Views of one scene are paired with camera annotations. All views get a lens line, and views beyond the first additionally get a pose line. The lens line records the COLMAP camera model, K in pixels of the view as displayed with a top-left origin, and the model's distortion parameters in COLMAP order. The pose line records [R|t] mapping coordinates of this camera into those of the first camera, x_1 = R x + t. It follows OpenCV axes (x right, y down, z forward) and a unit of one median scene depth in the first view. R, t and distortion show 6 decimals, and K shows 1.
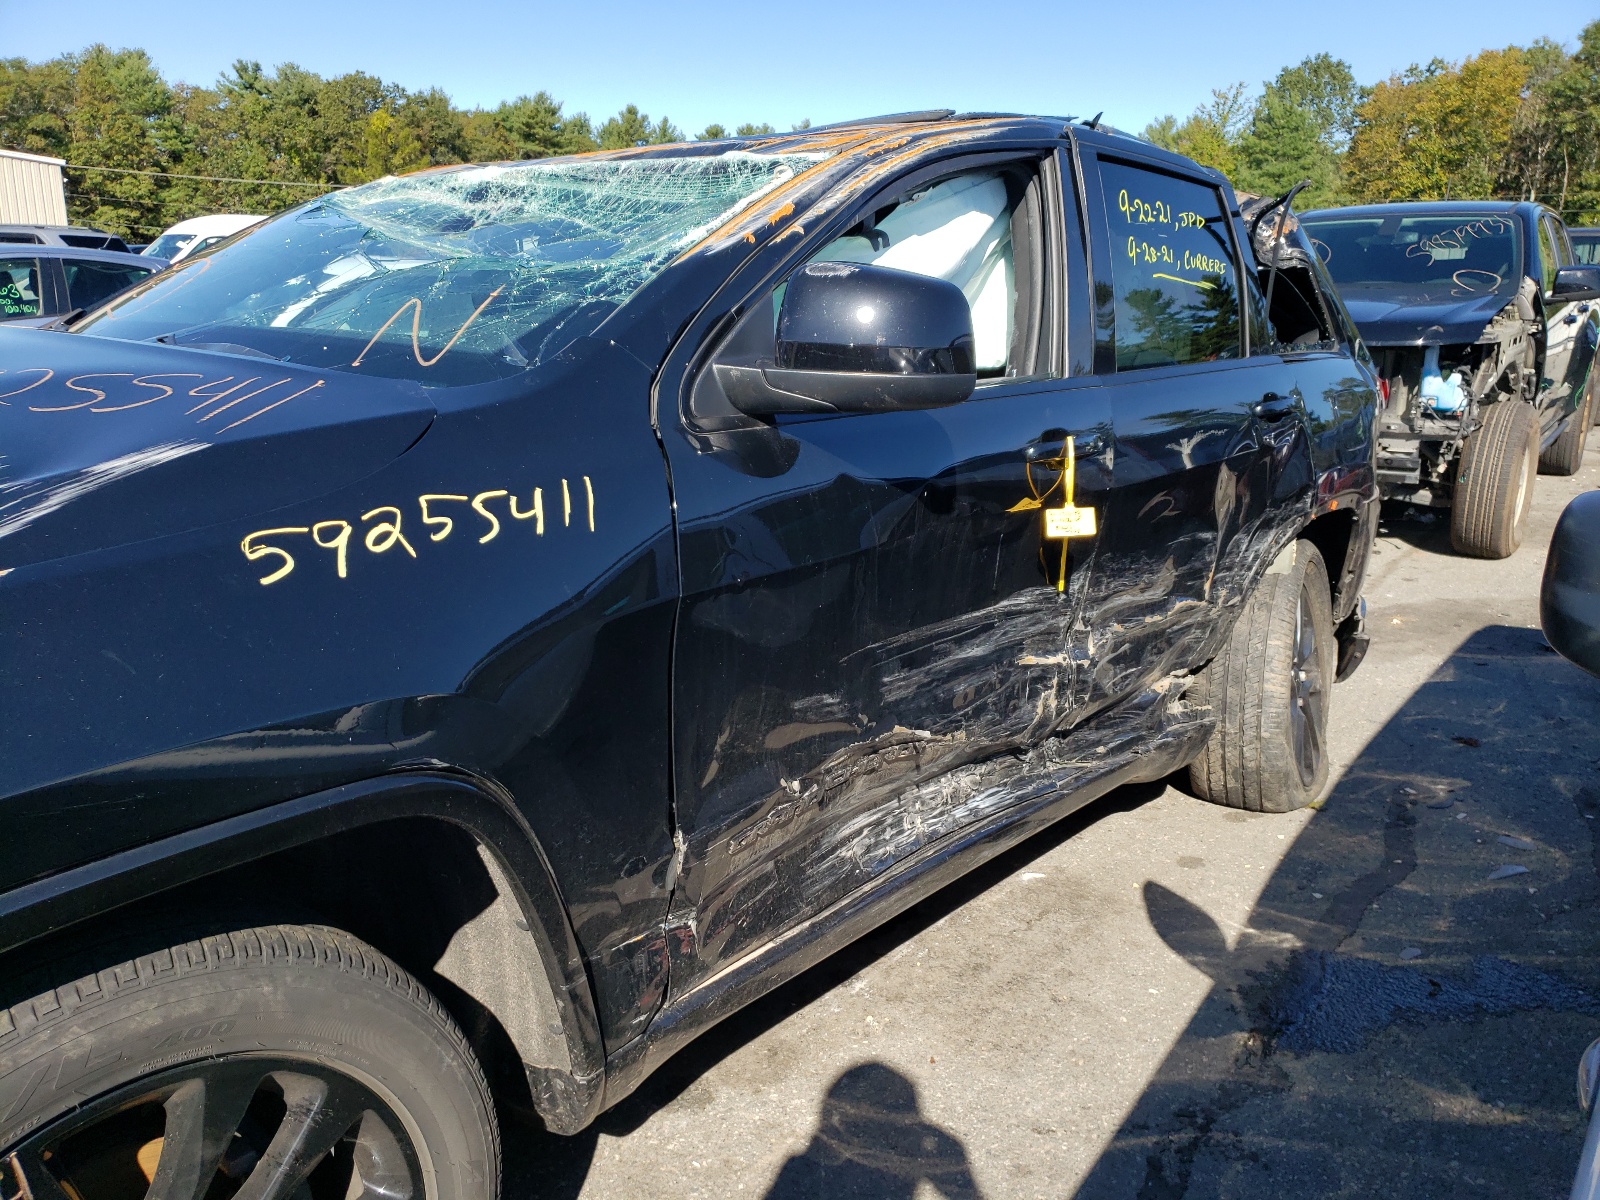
lens RADIAL K [[1208.7, 0, 800.0], [0, 1208.7, 600.0], [0, 0, 1]] dist [0.097824, -0.091876]
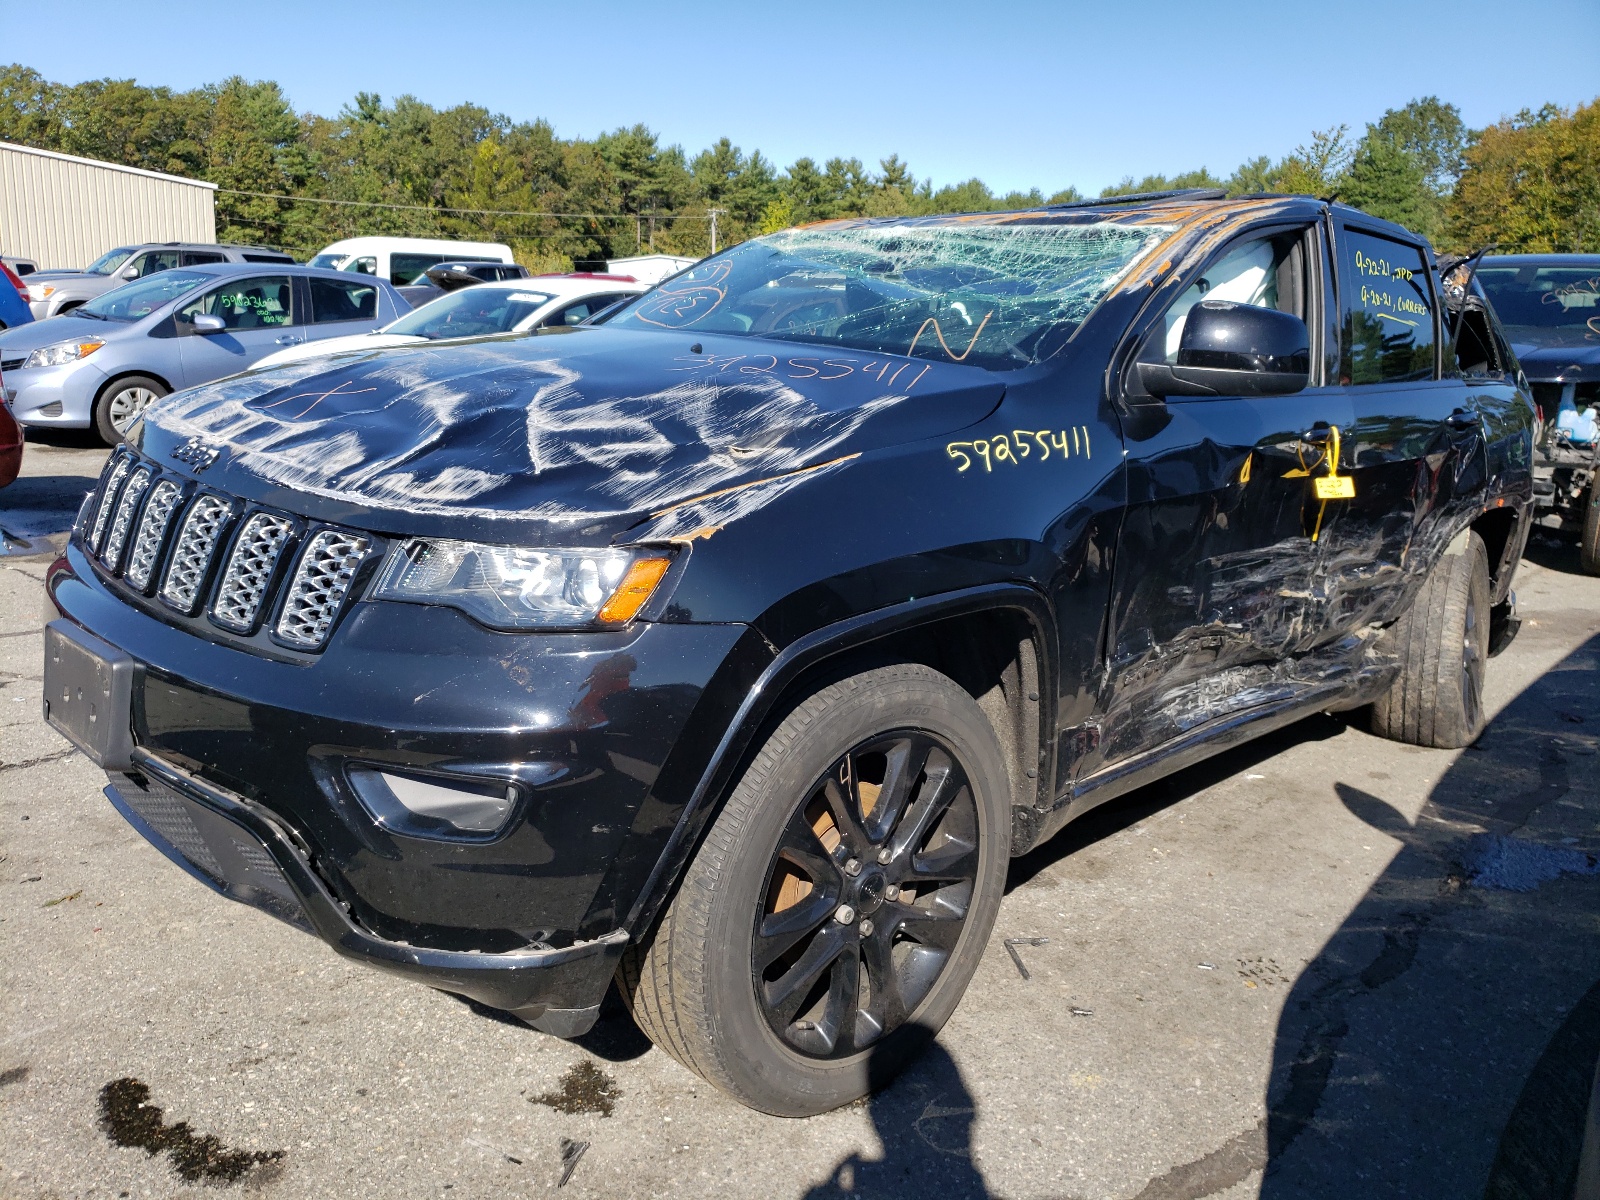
lens RADIAL K [[1291.9, 0, 721.2], [0, 1291.9, 596.2], [0, 0, 1]] dist [-0.043161, 0.116618]
pose [[0.995921, 0.044030, -0.078753, -0.249166], [-0.046678, 0.998394, -0.032107, 0.098931], [0.077213, 0.035652, 0.996377, -0.367144]]
